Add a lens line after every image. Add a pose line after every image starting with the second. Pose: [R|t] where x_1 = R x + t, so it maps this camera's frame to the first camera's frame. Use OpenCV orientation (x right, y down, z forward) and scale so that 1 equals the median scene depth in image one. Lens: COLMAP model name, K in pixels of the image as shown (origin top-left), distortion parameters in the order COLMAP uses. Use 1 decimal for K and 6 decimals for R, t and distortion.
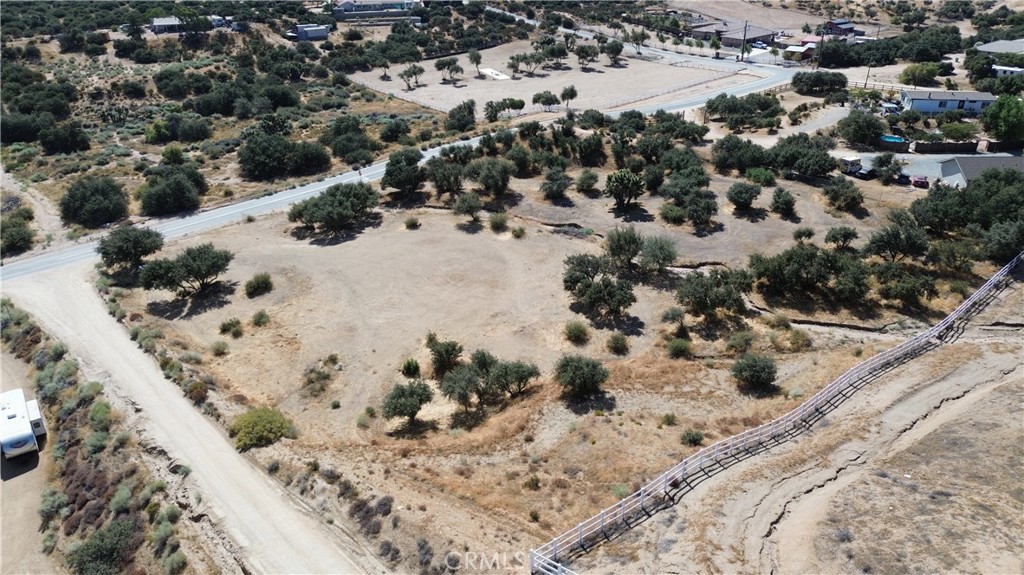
lens RADIAL K [[724.0, 0, 514.8], [0, 724.0, 286.5], [0, 0, 1]] dist [0.065961, -0.057555]
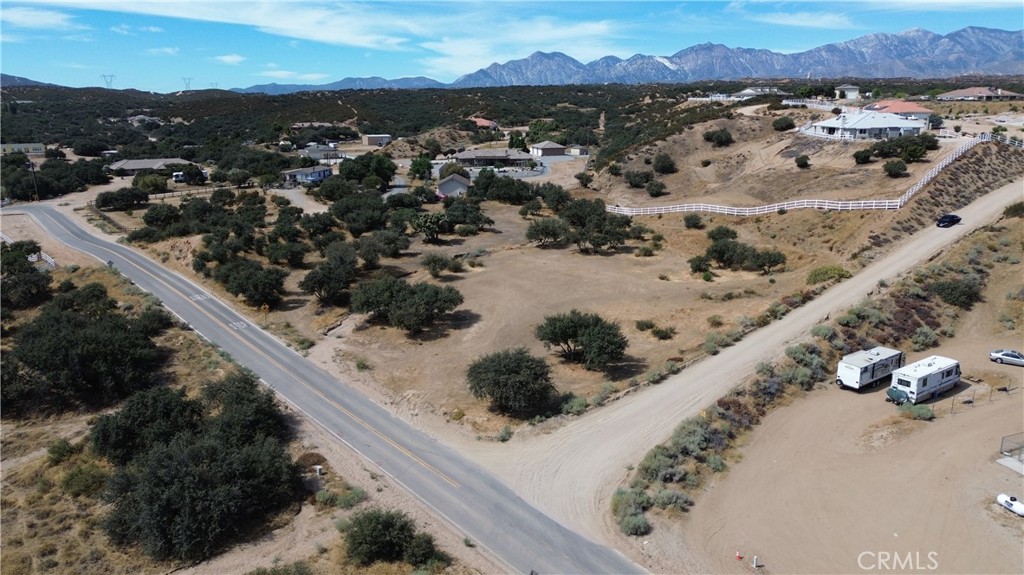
lens RADIAL K [[724.0, 0, 514.8], [0, 724.0, 286.5], [0, 0, 1]] dist [0.065961, -0.057555]
pose [[-0.010004, -0.242488, 0.970103, -2.299734], [0.459671, 0.860454, 0.219821, -0.549752], [-0.888033, 0.448128, 0.102857, 1.750443]]
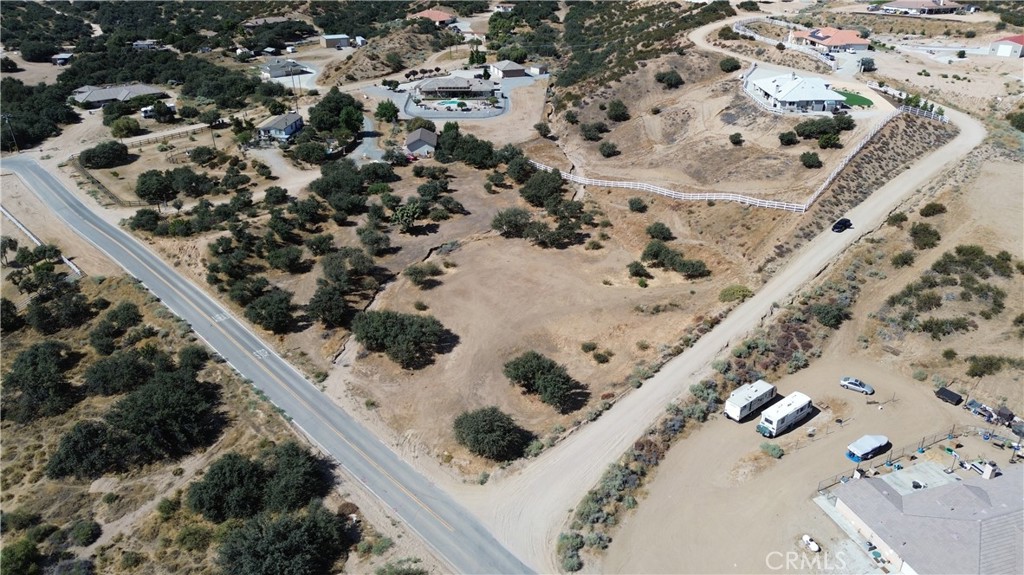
lens RADIAL K [[724.0, 0, 514.8], [0, 724.0, 286.5], [0, 0, 1]] dist [0.065961, -0.057555]
pose [[-0.064557, -0.438474, 0.896423, -2.523293], [0.457334, 0.785408, 0.417108, -1.126517], [-0.886949, 0.436892, 0.149826, 1.474067]]
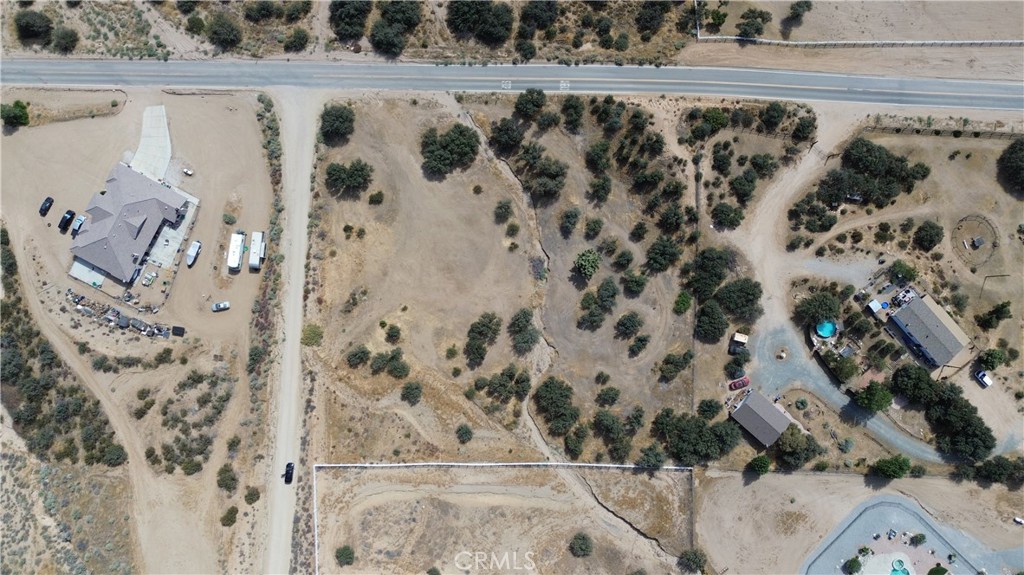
lens RADIAL K [[724.0, 0, 514.8], [0, 724.0, 286.5], [0, 0, 1]] dist [0.065961, -0.057555]
pose [[0.743095, 0.668897, -0.019659, 0.214307], [-0.294689, 0.353471, 0.887815, -3.200771], [0.600806, -0.653938, 0.459780, 0.340941]]
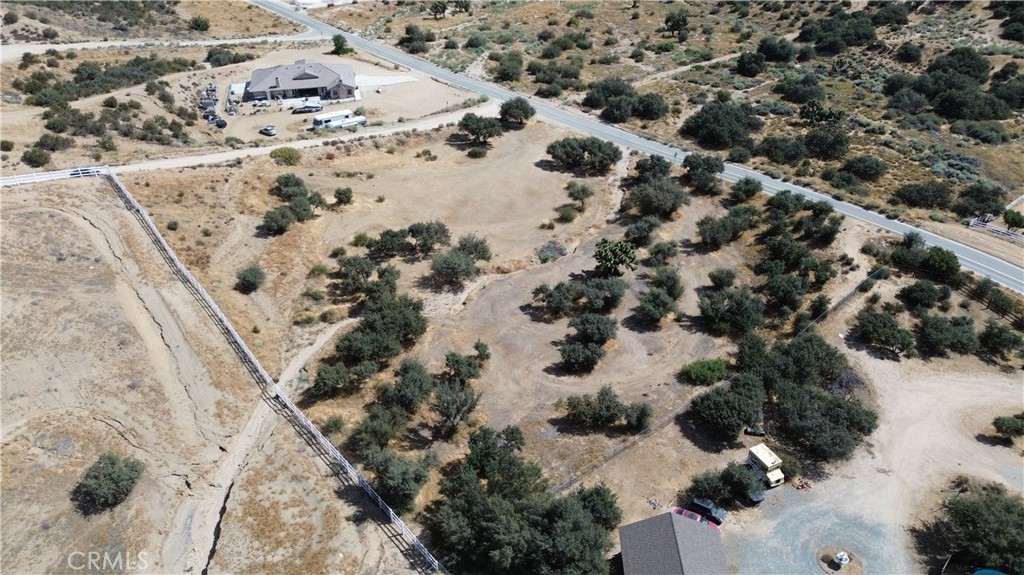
lens RADIAL K [[724.0, 0, 514.8], [0, 724.0, 286.5], [0, 0, 1]] dist [0.065961, -0.057555]
pose [[-0.015092, 0.552103, -0.833639, 2.077412], [-0.453178, 0.739408, 0.497900, -1.128339], [0.891292, 0.385302, 0.239042, 1.495001]]
